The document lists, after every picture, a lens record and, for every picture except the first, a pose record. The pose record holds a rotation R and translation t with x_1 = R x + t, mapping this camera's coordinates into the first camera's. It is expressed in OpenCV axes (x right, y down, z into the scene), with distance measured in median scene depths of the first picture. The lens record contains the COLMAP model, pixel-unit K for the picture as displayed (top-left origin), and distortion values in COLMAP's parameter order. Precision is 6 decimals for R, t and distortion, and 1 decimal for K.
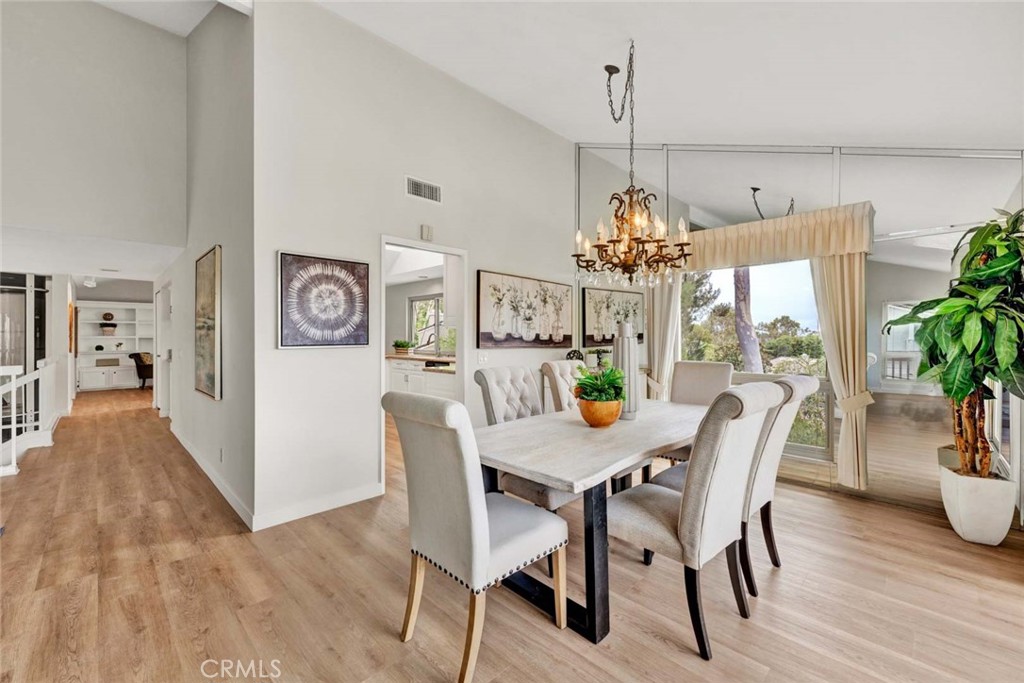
lens RADIAL K [[418.0, 0, 504.3], [0, 418.0, 335.5], [0, 0, 1]] dist [-0.002357, -0.000594]
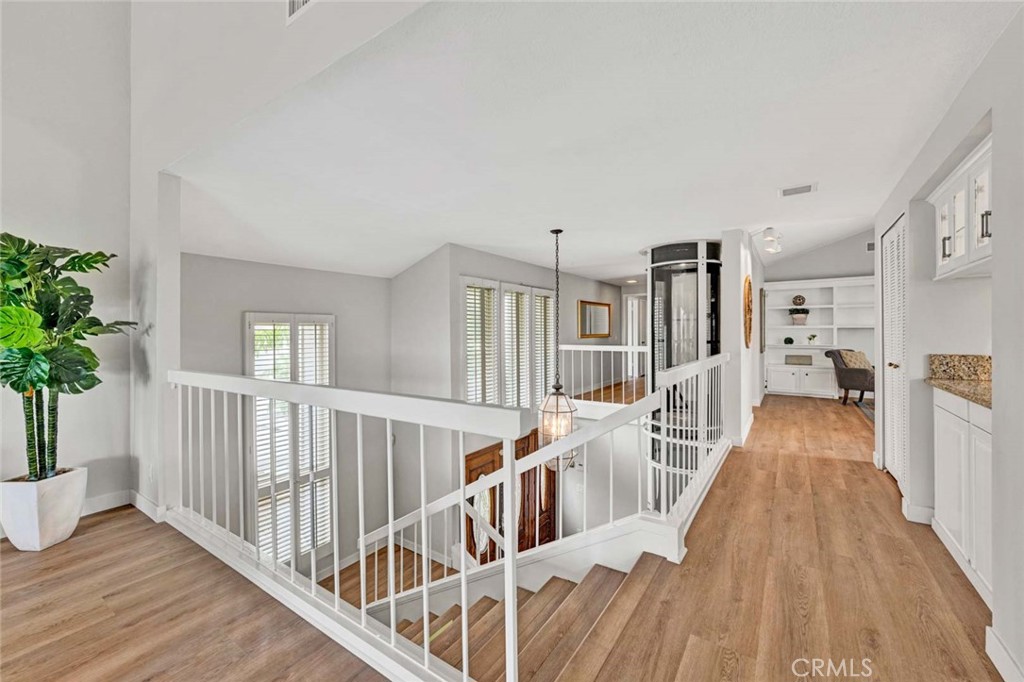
lens RADIAL K [[418.0, 0, 504.3], [0, 418.0, 335.0], [0, 0, 1]] dist [-0.002357, -0.000594]
pose [[0.188972, 0.007177, -0.981956, -0.318813], [0.010252, 0.999904, 0.009281, 0.006281], [0.981929, -0.011821, 0.188880, 0.344473]]
